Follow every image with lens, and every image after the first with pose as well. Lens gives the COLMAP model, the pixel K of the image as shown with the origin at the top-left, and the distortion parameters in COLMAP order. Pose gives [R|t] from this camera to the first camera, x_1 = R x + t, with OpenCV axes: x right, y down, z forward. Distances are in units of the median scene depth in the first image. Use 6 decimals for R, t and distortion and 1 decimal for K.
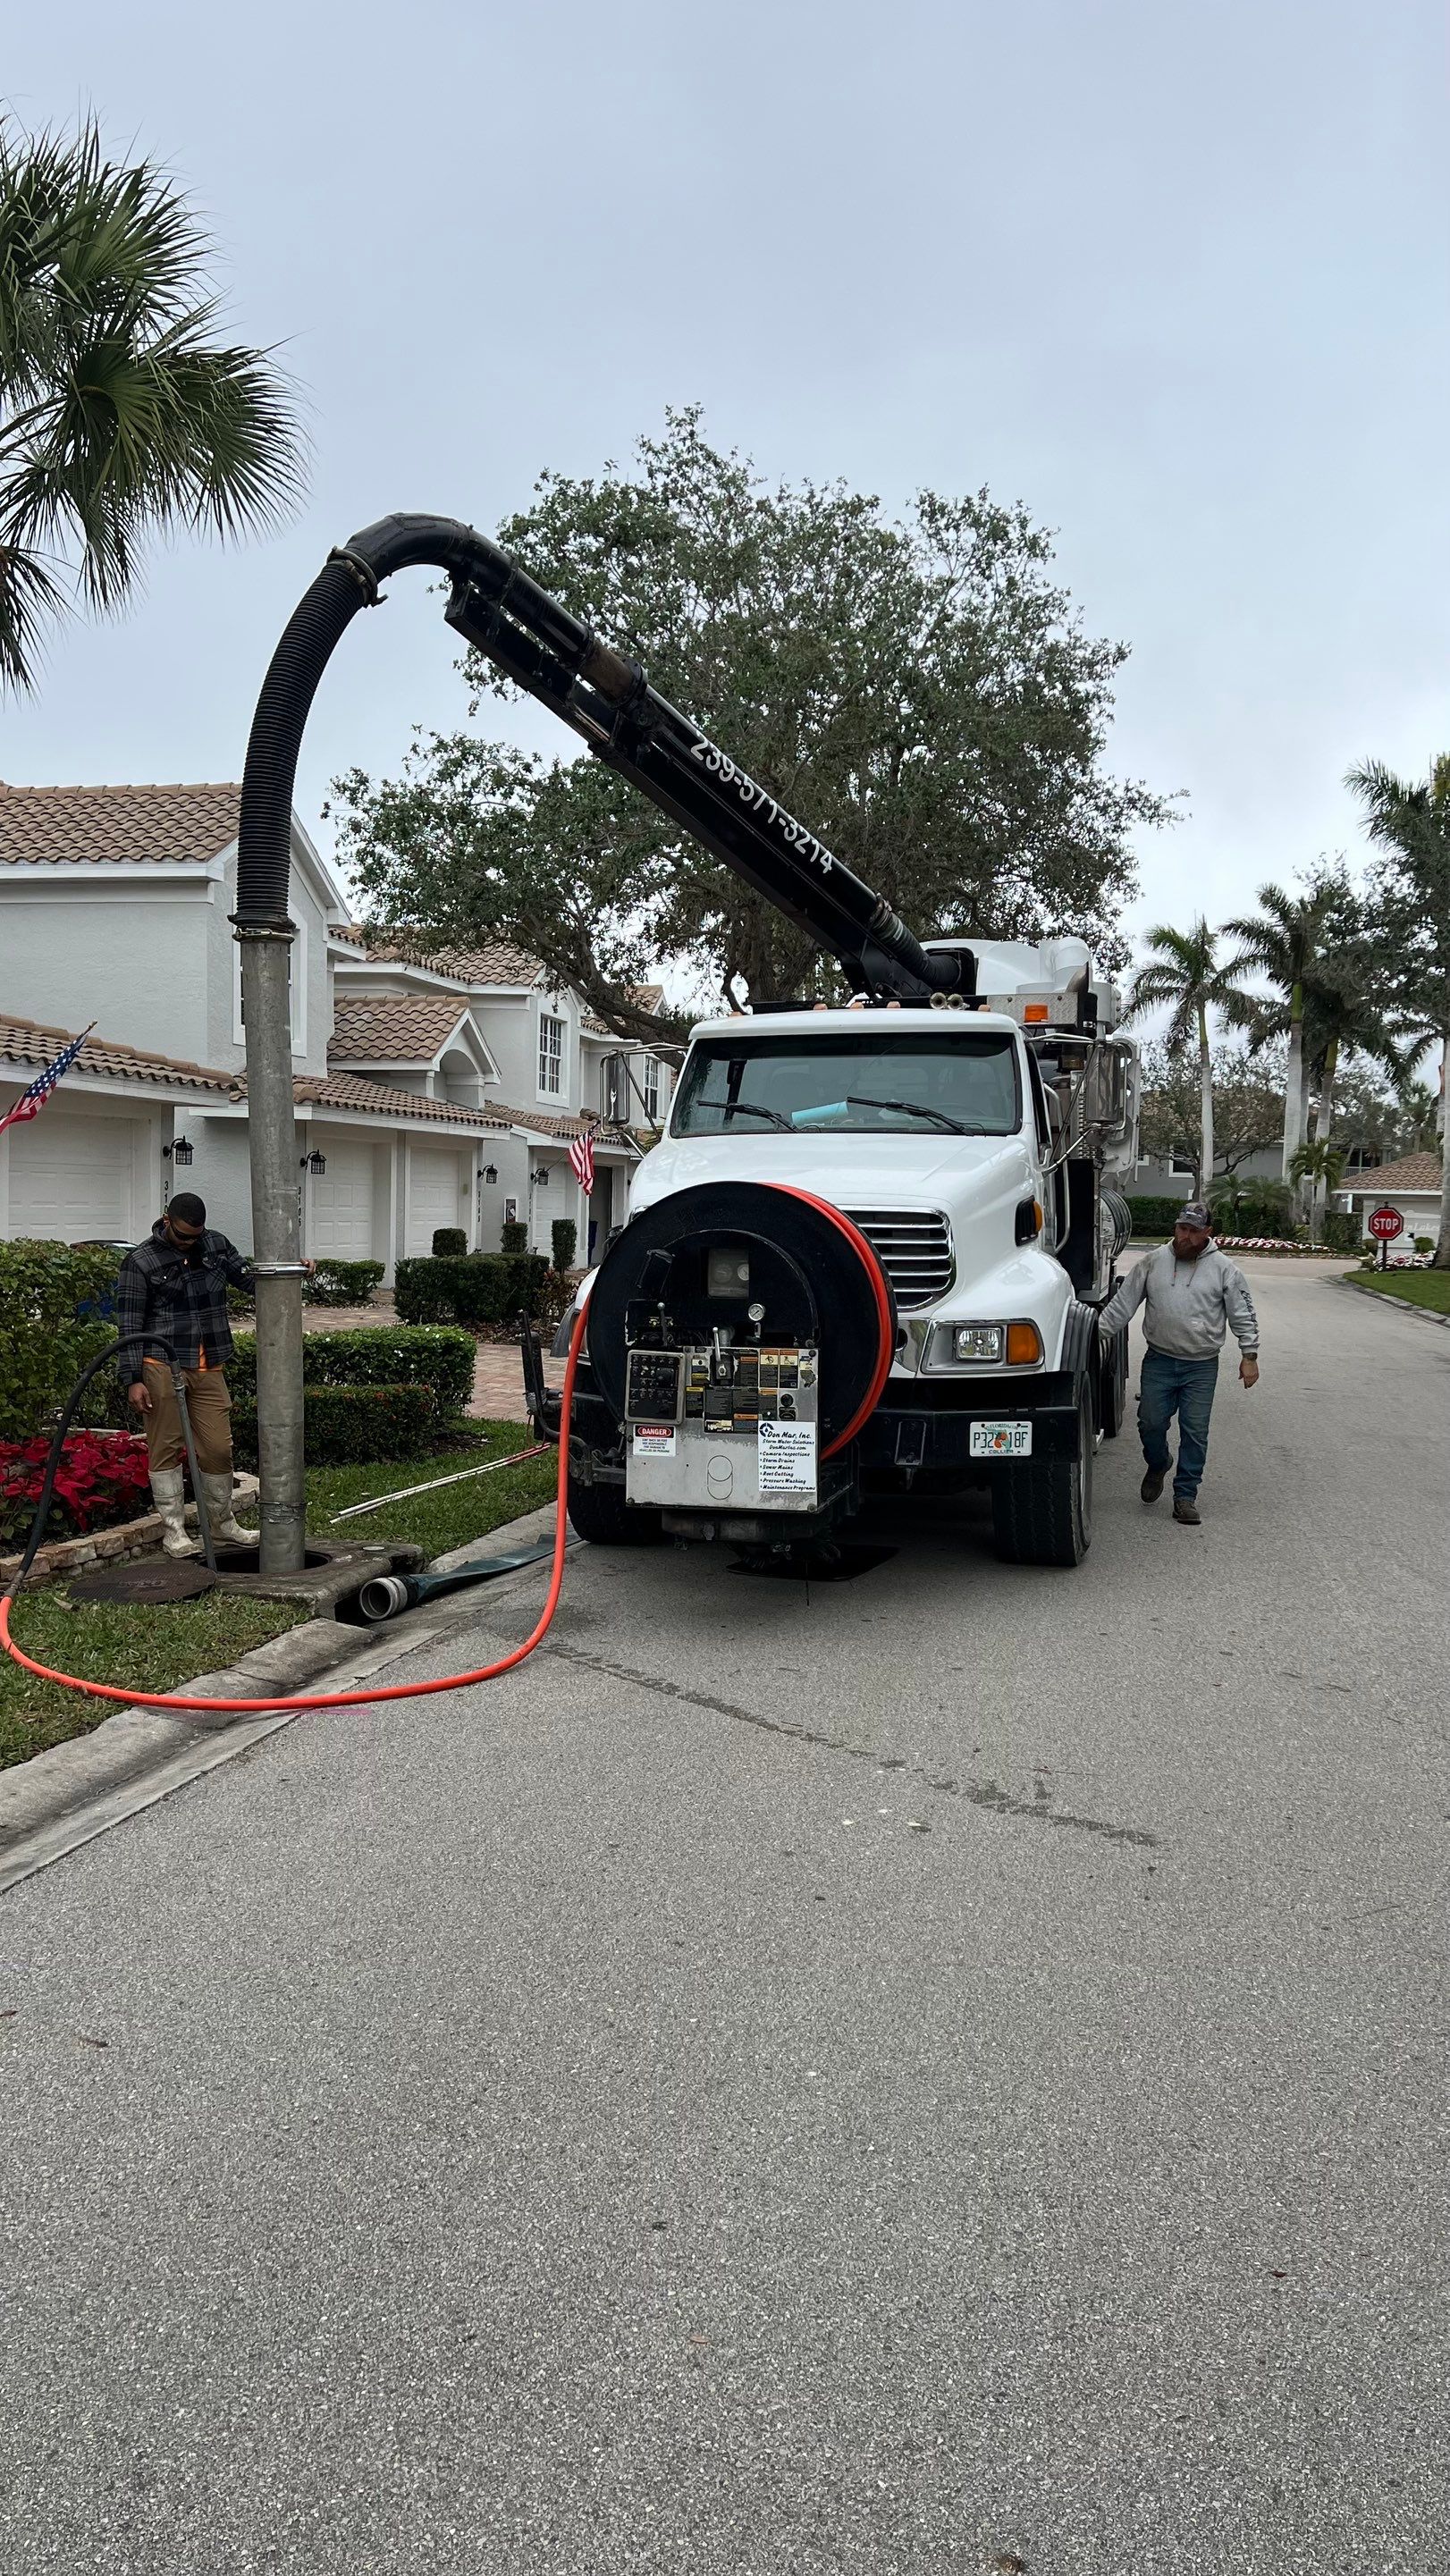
lens RADIAL K [[1934.2, 0, 717.1], [0, 1934.2, 1277.6], [0, 0, 1]] dist [0.072287, -0.062486]
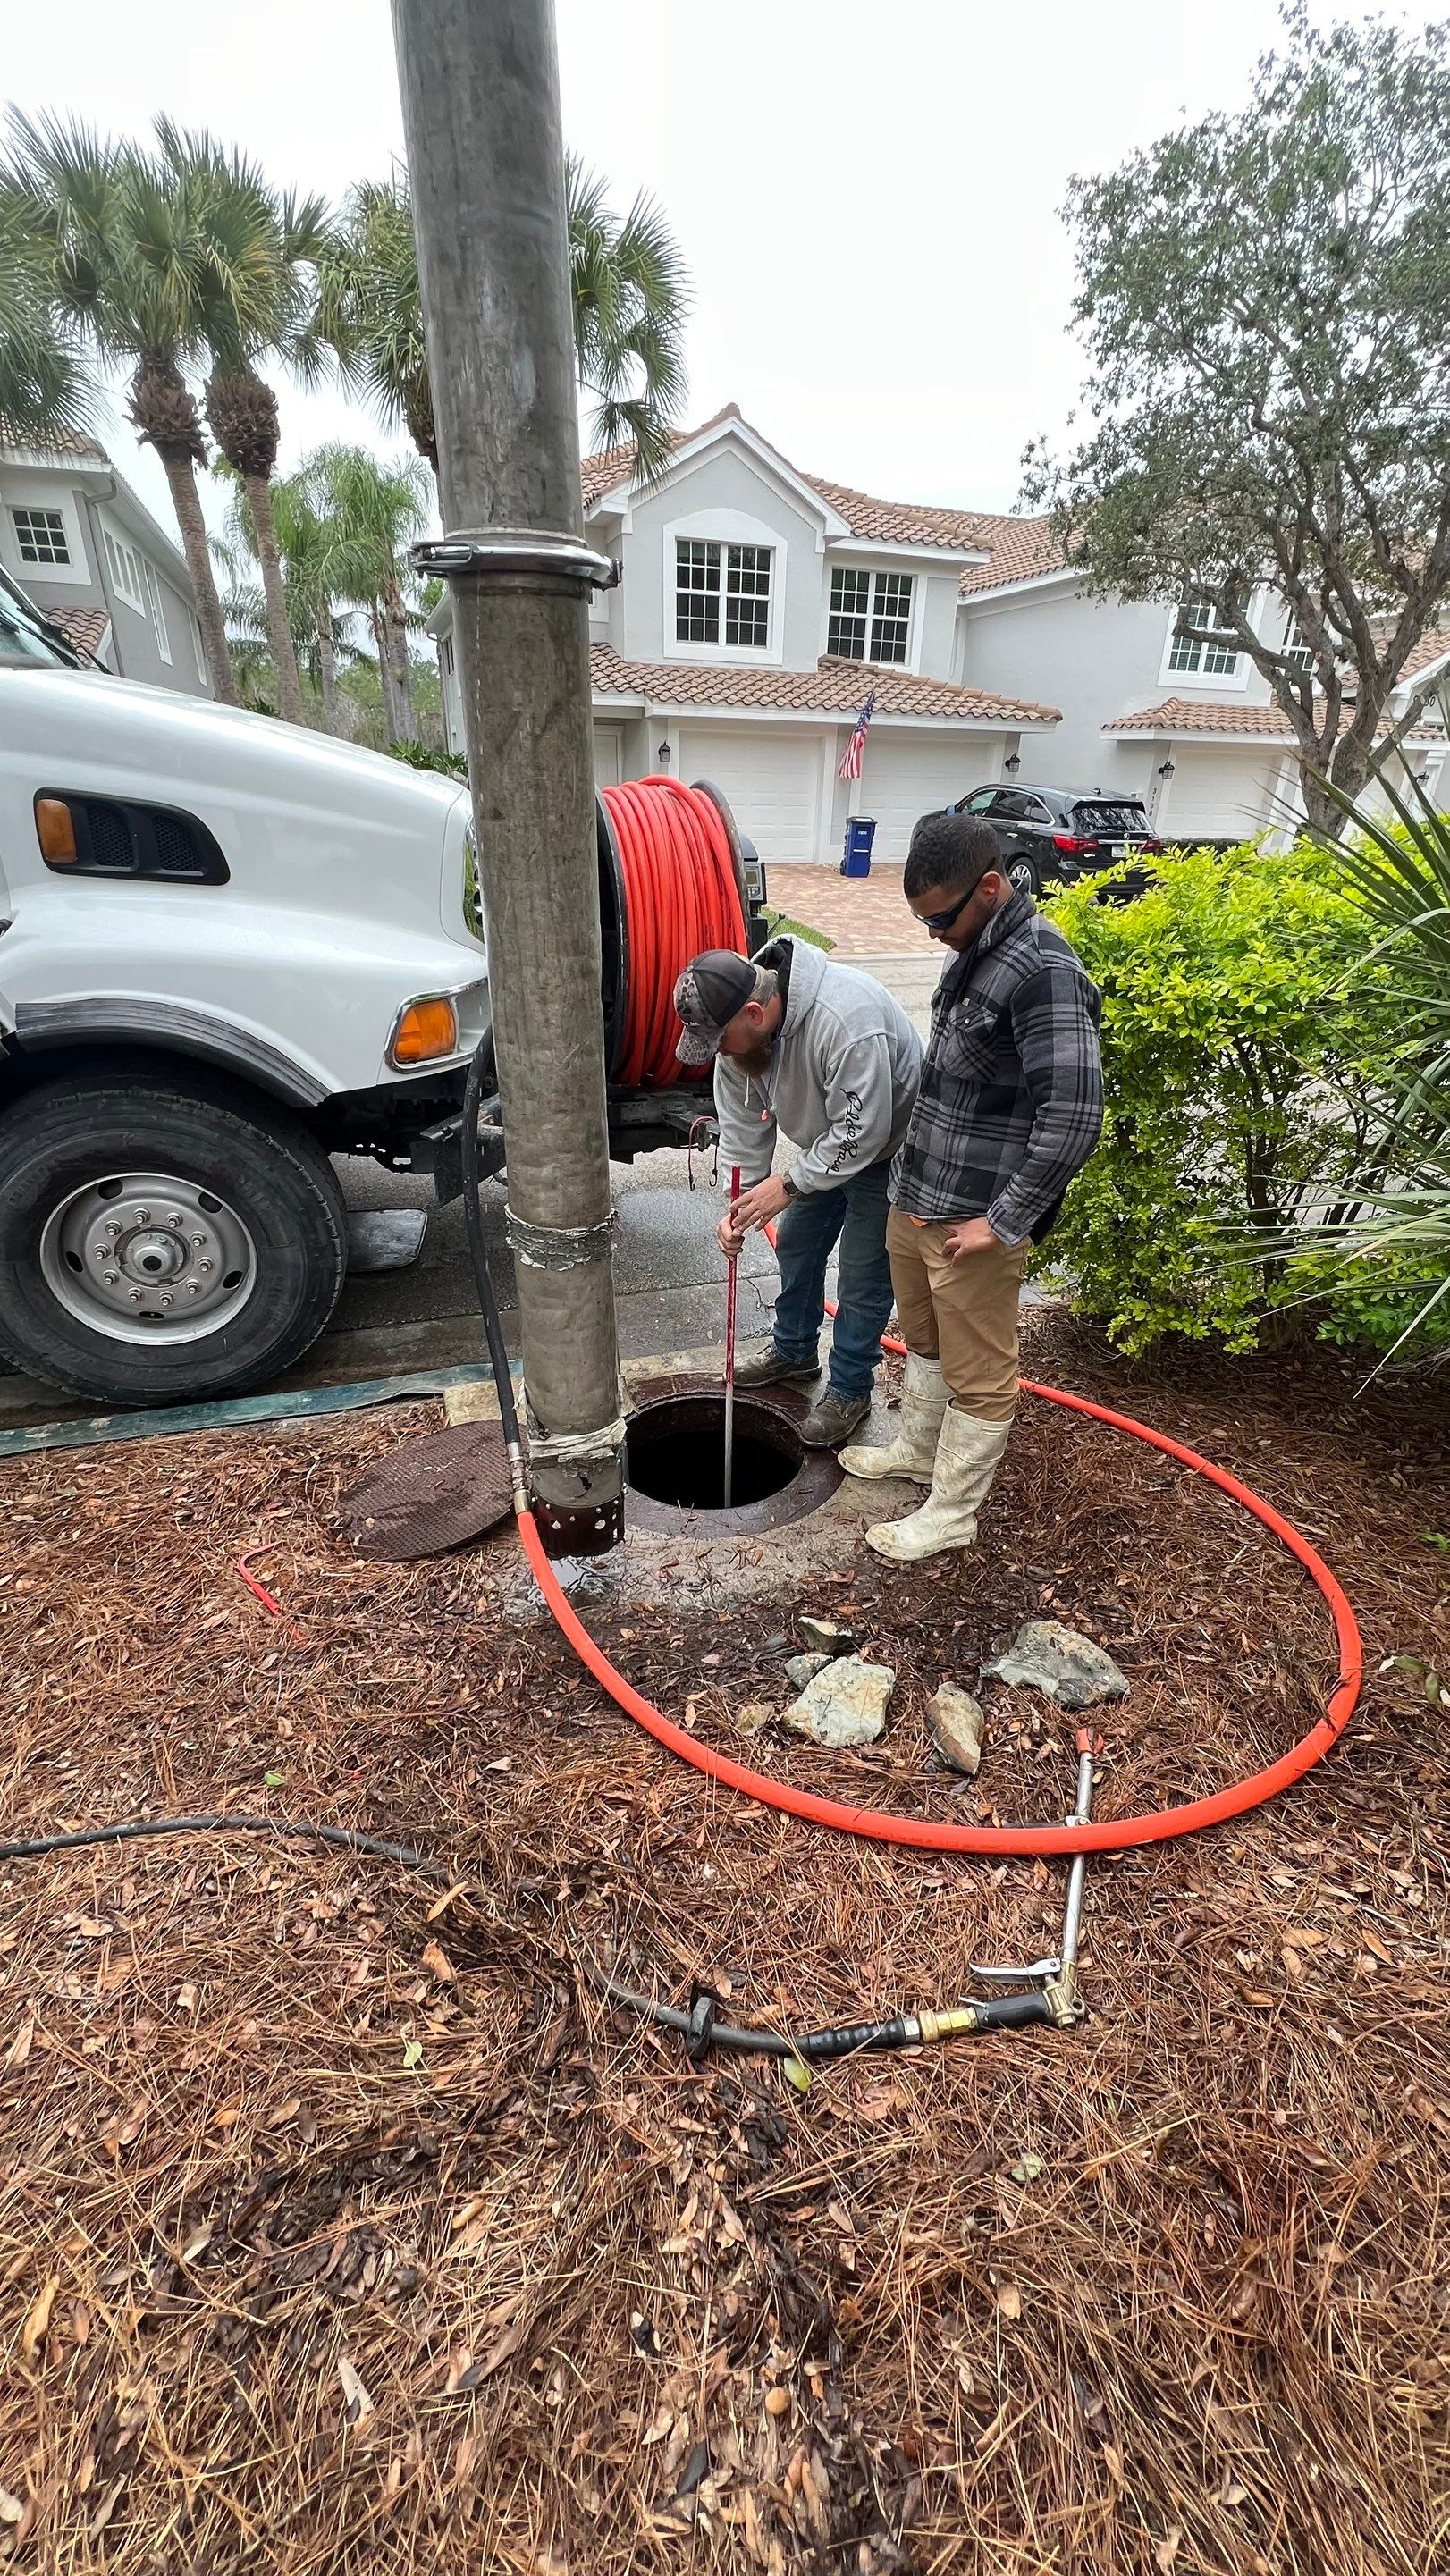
lens RADIAL K [[1031.0, 0, 729.9], [0, 1031.0, 1284.7], [0, 0, 1]] dist [-0.004646, 0.001136]
pose [[0.522403, 0.371773, -0.767385, 0.969405], [-0.046052, 0.910936, 0.409969, -0.015671], [0.851454, -0.178829, 0.492997, 0.580781]]
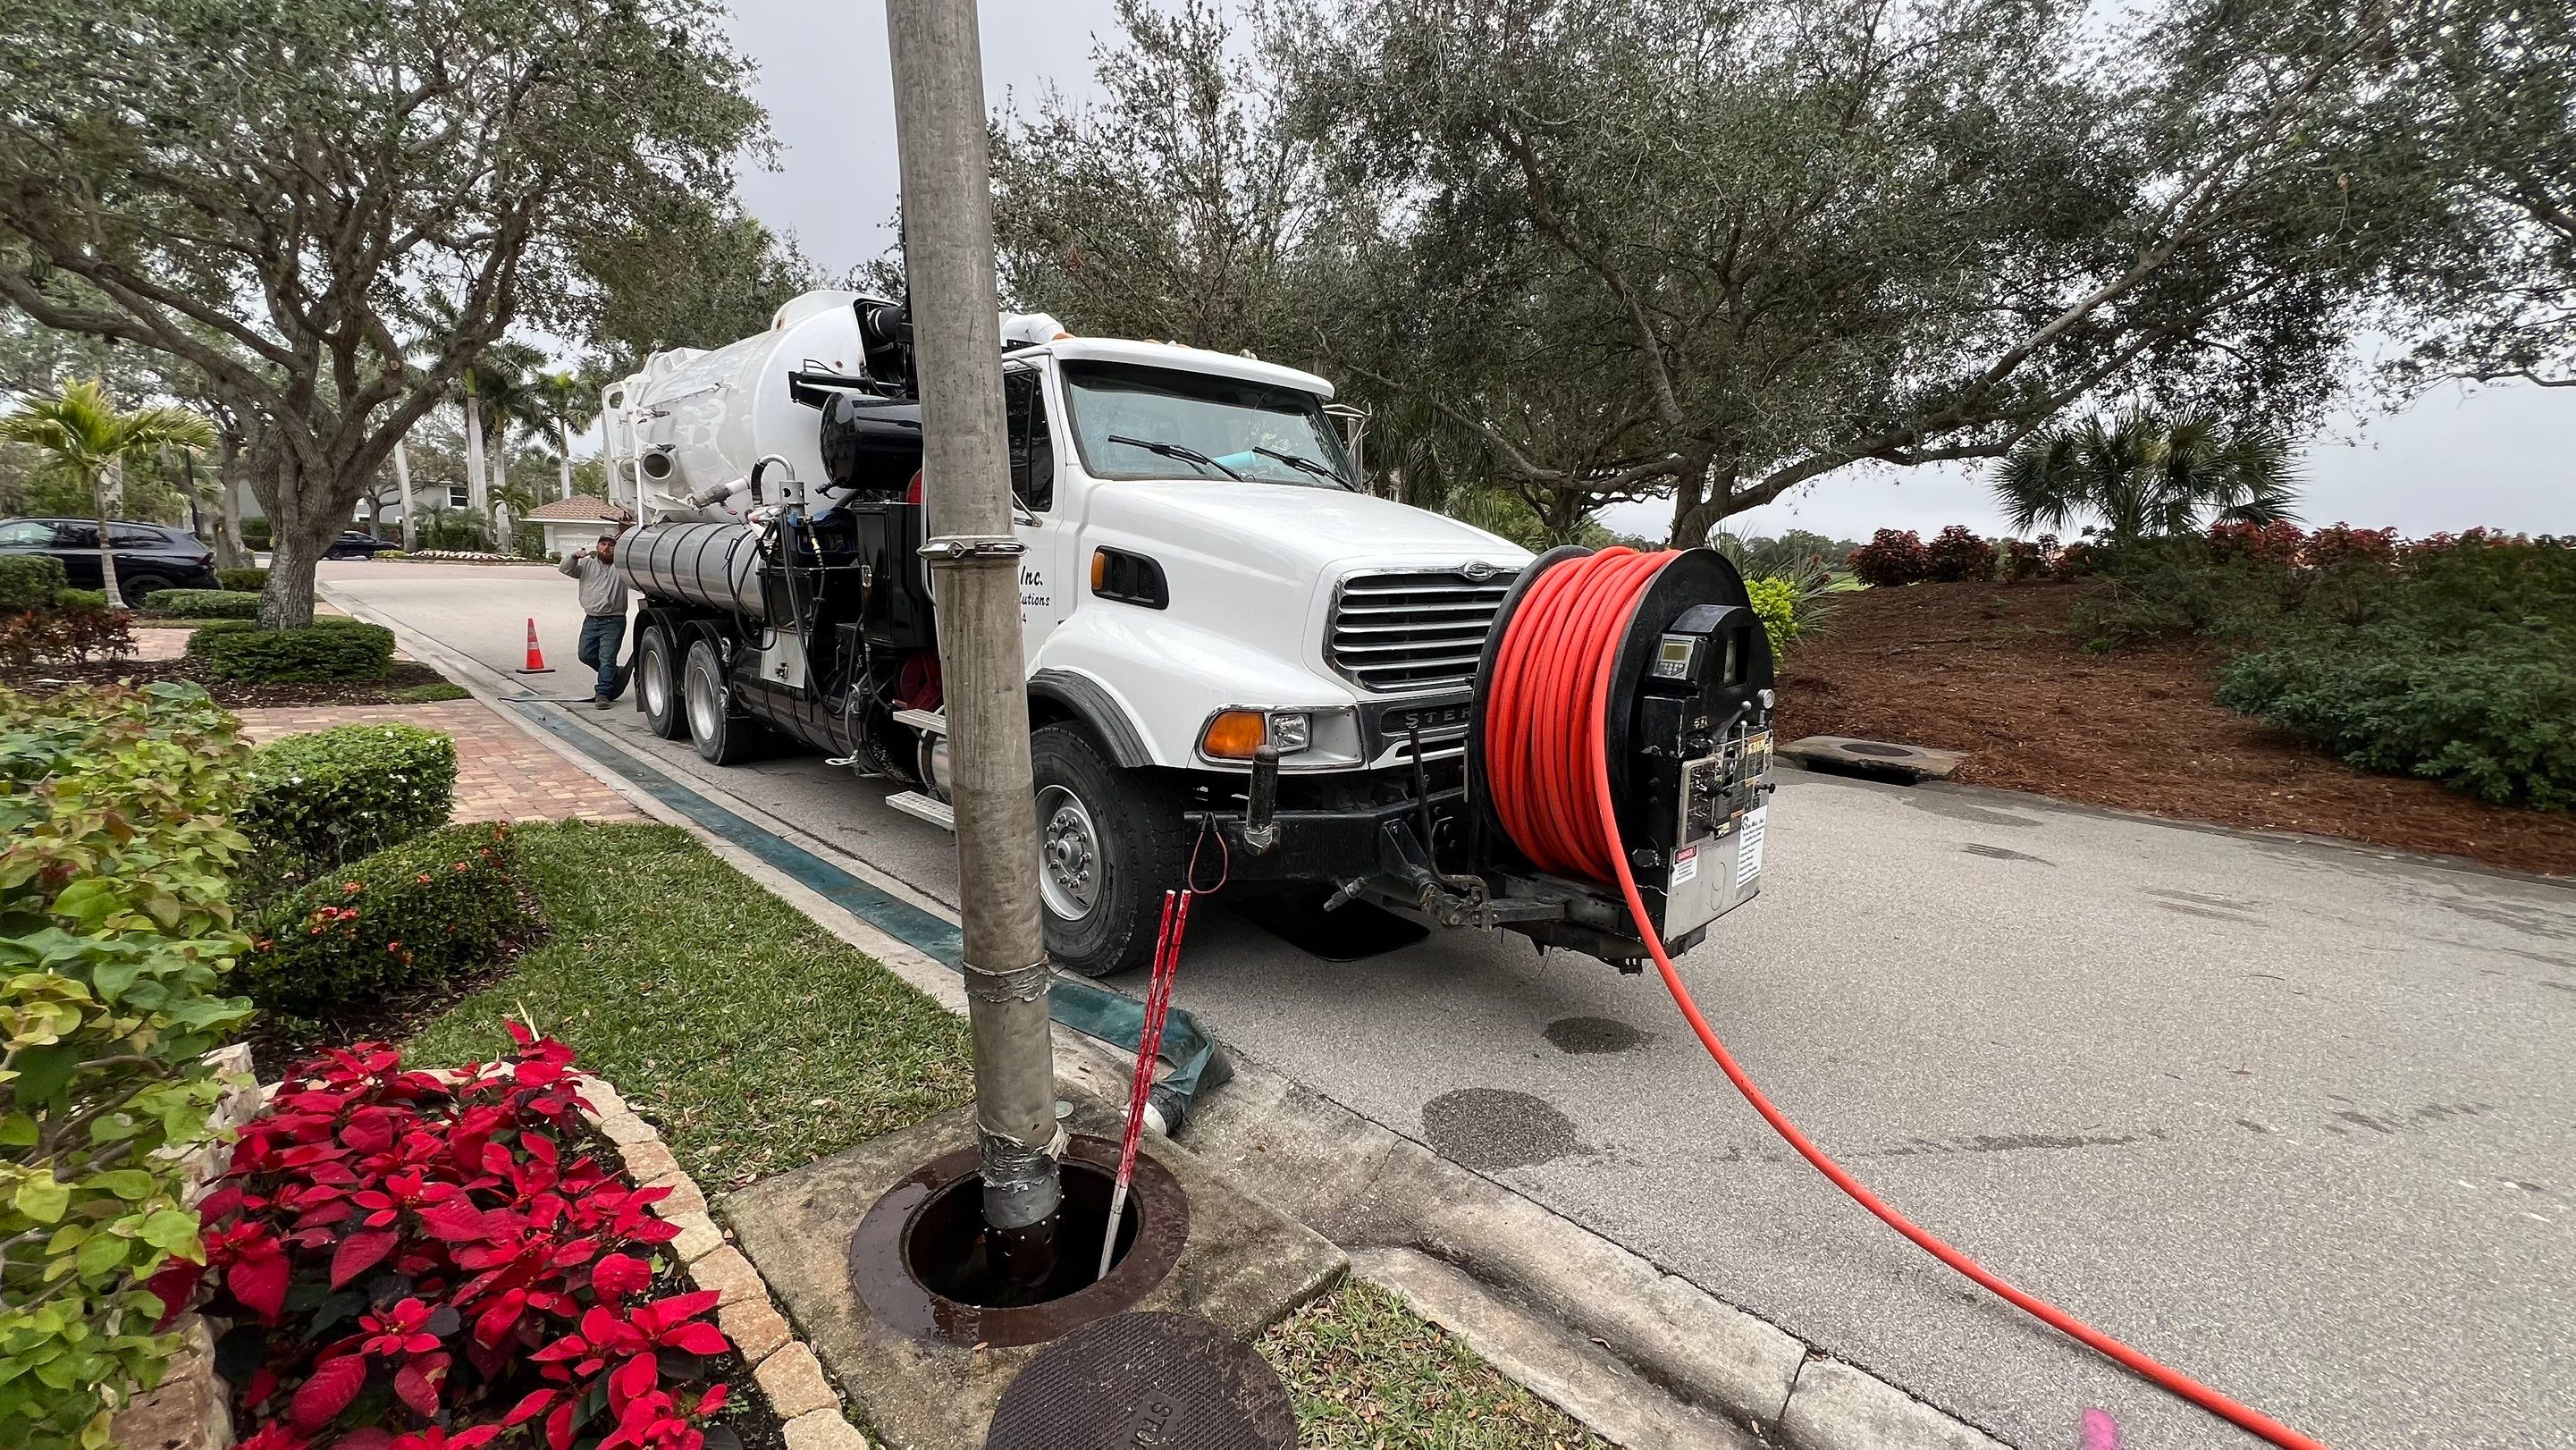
lens RADIAL K [[1031.0, 0, 1278.5], [0, 1031.0, 717.8], [0, 0, 1]] dist [-0.004646, 0.001136]
pose [[0.526755, -0.139144, 0.838551, -0.372835], [0.016990, 0.988037, 0.153277, -0.037683], [-0.849848, -0.066492, 0.522817, 0.696939]]
